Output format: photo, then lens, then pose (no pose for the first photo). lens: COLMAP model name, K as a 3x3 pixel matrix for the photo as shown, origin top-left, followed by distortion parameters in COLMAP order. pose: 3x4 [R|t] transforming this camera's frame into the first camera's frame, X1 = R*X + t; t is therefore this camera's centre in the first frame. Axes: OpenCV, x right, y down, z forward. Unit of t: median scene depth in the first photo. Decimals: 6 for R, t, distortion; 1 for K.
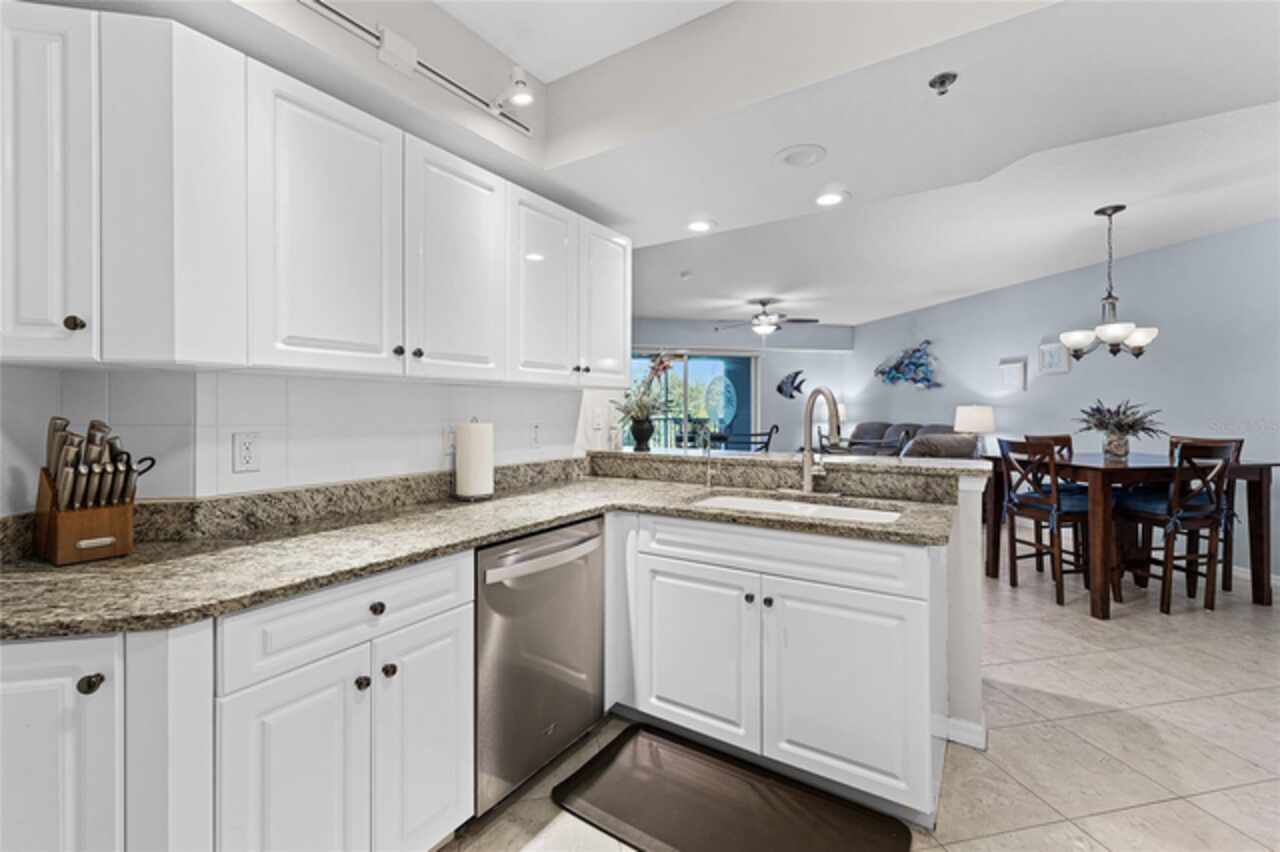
lens RADIAL K [[540.0, 0, 648.3], [0, 540.0, 412.3], [0, 0, 1]] dist [0.009279, -0.000683]
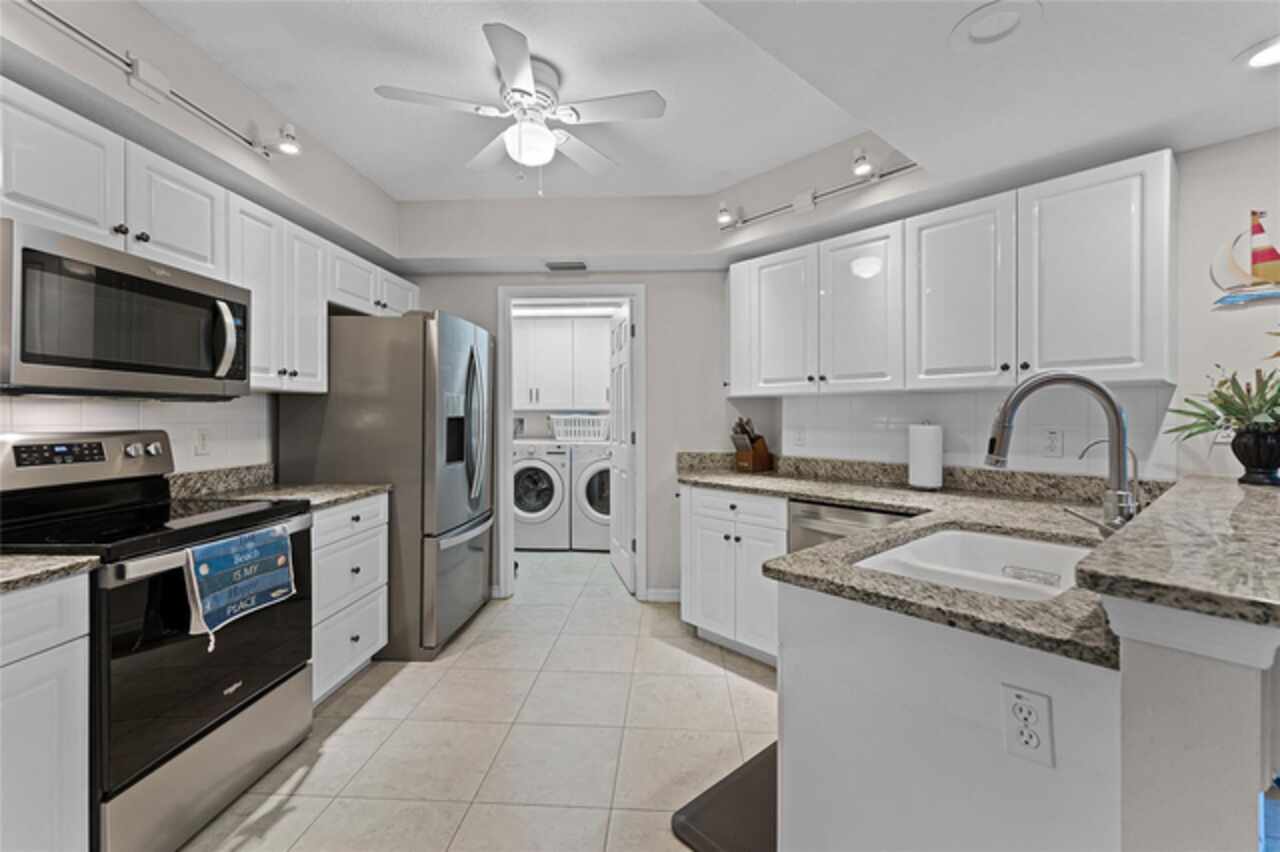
lens RADIAL K [[540.0, 0, 651.8], [0, 540.0, 421.3], [0, 0, 1]] dist [0.009279, -0.000683]
pose [[-0.259279, 0.011872, -0.965730, 0.953902], [-0.002578, 0.999912, 0.012985, -0.001696], [0.965799, 0.005856, -0.259225, 0.723030]]
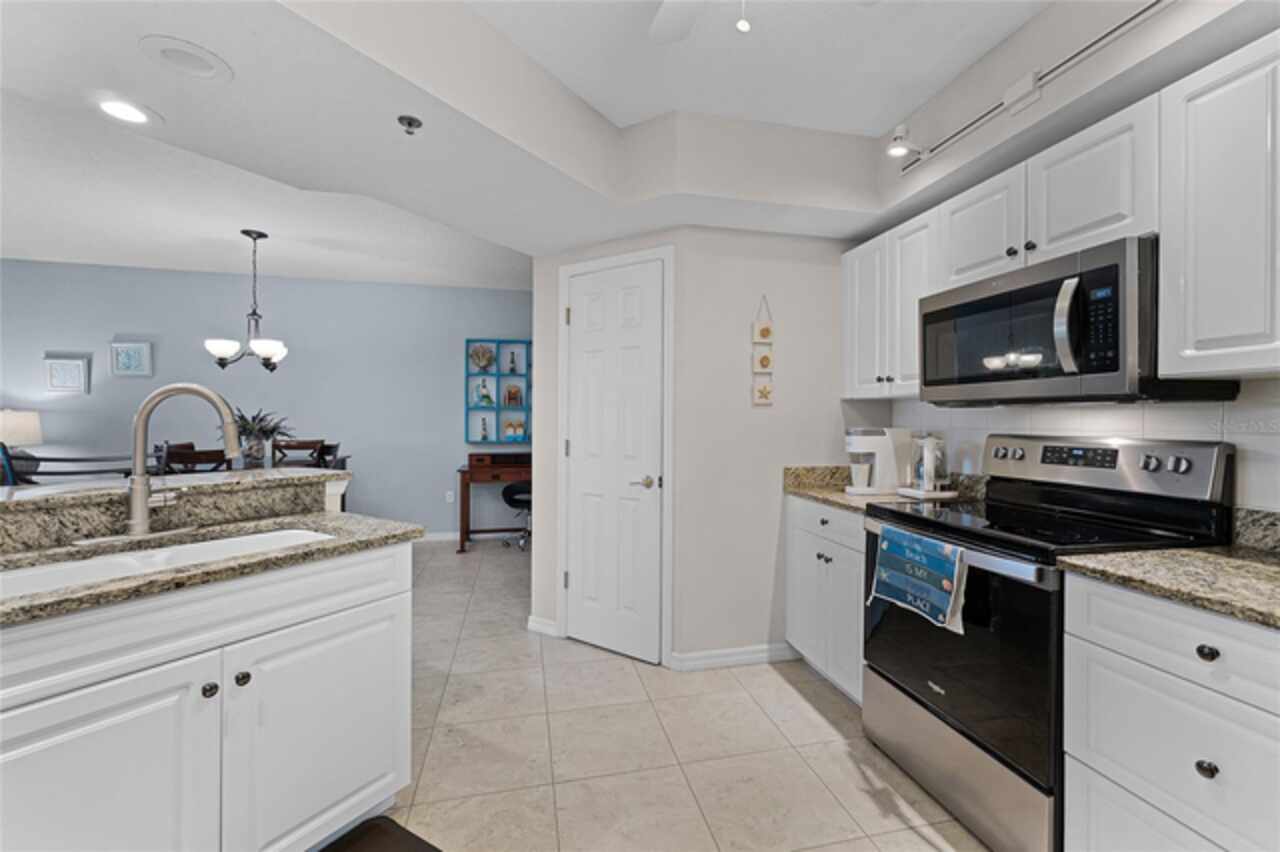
lens RADIAL K [[540.0, 0, 648.6], [0, 540.0, 422.1], [0, 0, 1]] dist [0.009279, -0.000683]
pose [[-0.011000, -0.002472, 0.999936, -0.417489], [-0.001079, 0.999996, 0.002460, 0.002201], [-0.999939, -0.001052, -0.011002, 0.374666]]
